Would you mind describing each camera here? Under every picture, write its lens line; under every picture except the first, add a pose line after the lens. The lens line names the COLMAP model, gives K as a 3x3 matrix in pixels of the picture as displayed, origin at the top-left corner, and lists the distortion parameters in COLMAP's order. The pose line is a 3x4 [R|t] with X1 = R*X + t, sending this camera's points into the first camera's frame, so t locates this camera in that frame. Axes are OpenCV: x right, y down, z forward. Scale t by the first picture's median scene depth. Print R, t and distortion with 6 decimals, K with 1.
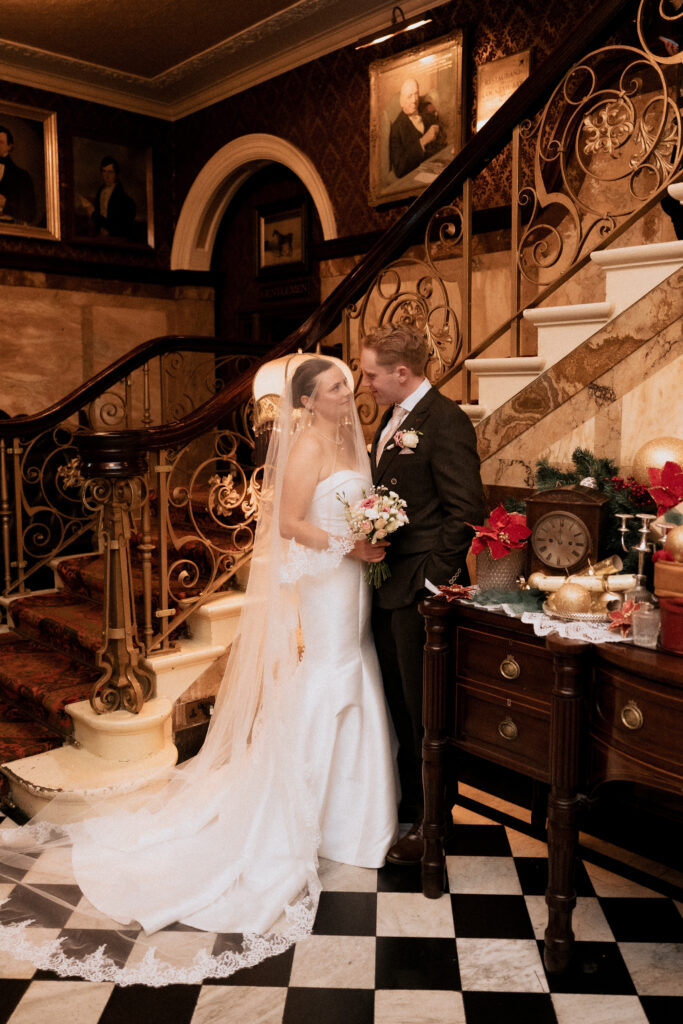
lens RADIAL K [[871.0, 0, 341.5], [0, 871.0, 512.0], [0, 0, 1]] dist [-0.036598, -0.013465]
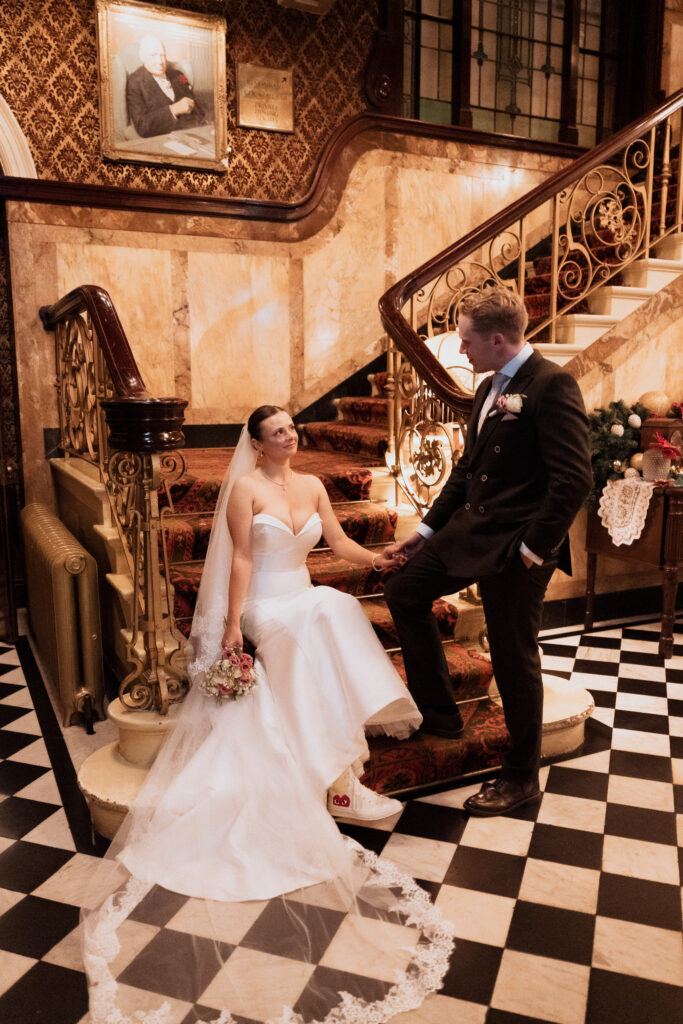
lens RADIAL K [[849.4, 0, 341.5], [0, 849.4, 512.0], [0, 0, 1]] dist [-0.023067, 0.000356]
pose [[0.280578, -0.148080, 0.948340, -1.426483], [0.122834, 0.985443, 0.117532, -0.111100], [-0.951939, 0.083512, 0.294683, 0.976311]]
